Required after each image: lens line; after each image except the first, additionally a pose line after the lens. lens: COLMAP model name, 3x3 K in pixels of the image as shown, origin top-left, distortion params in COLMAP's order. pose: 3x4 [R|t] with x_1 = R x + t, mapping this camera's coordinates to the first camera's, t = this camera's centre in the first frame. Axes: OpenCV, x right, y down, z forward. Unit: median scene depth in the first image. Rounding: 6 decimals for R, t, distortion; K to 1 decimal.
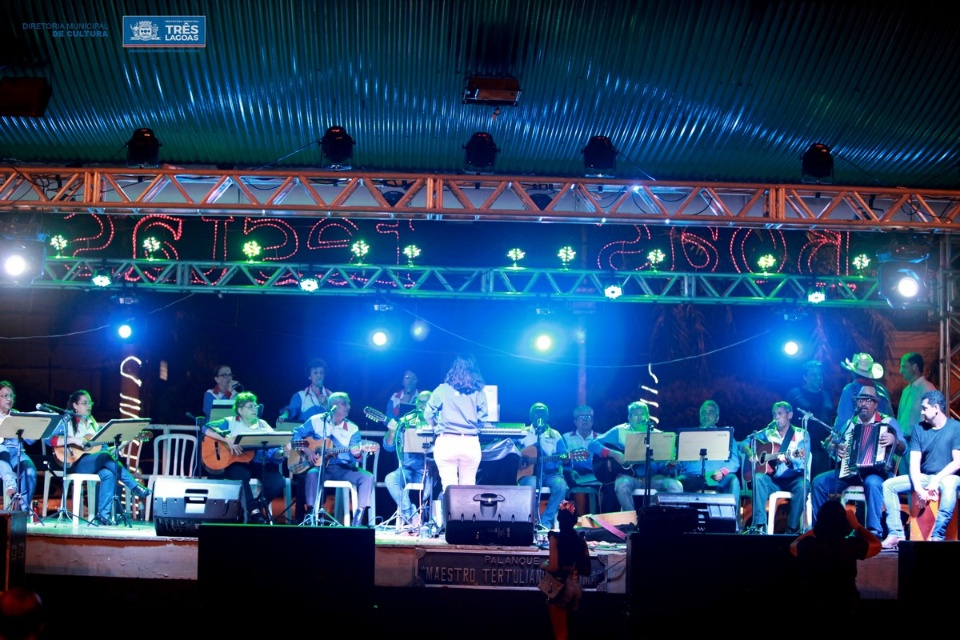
lens RADIAL K [[1981.2, 0, 480.0], [0, 1981.2, 320.0], [0, 0, 1]] dist [-0.065375, -2.521058]
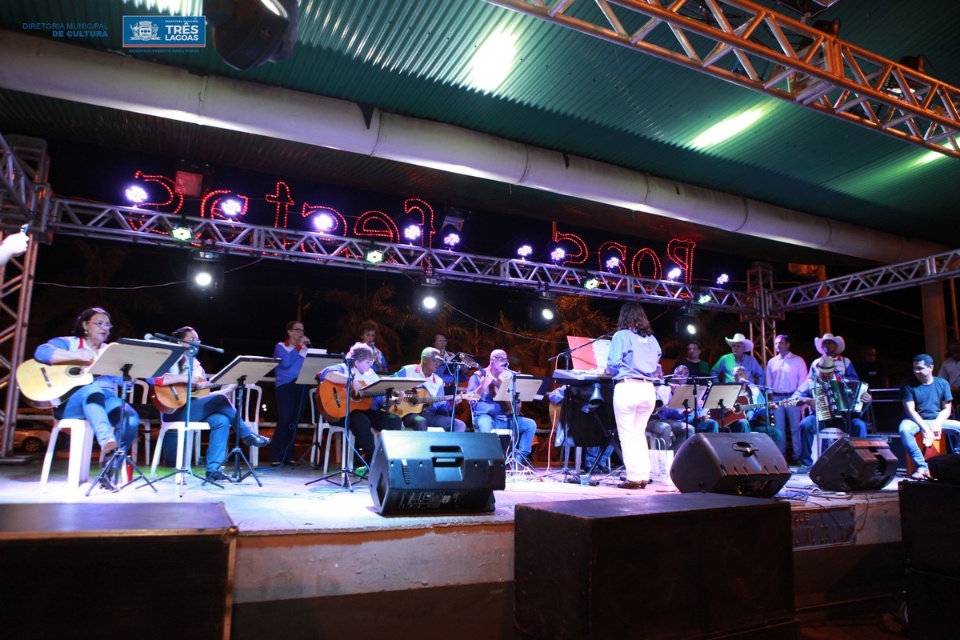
lens RADIAL K [[665.2, 0, 480.0], [0, 665.2, 320.0], [0, 0, 1]] dist [-0.067185, 0.000187]
pose [[0.913077, 0.059525, 0.403420, -0.216929], [-0.033079, 0.996840, -0.072214, 0.053641], [-0.406444, 0.052592, 0.912161, 0.725677]]
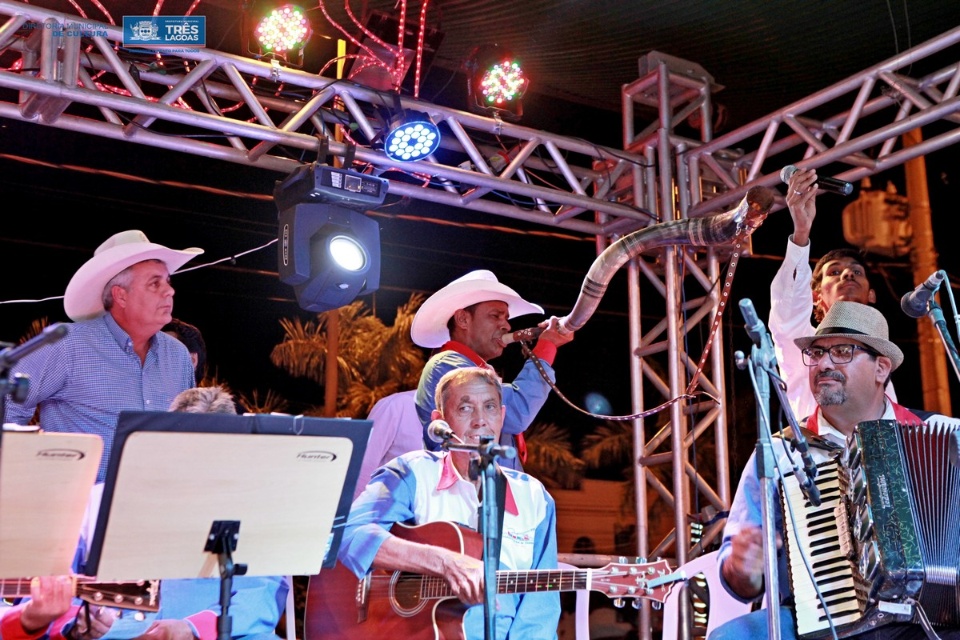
lens RADIAL K [[1353.9, 0, 480.0], [0, 1353.9, 320.0], [0, 0, 1]] dist [-0.005781, -0.014545]
pose [[0.843258, 0.091462, 0.529671, 0.038612], [-0.017351, 0.989535, -0.143245, 0.067435], [-0.537229, 0.111602, 0.836020, 0.909252]]
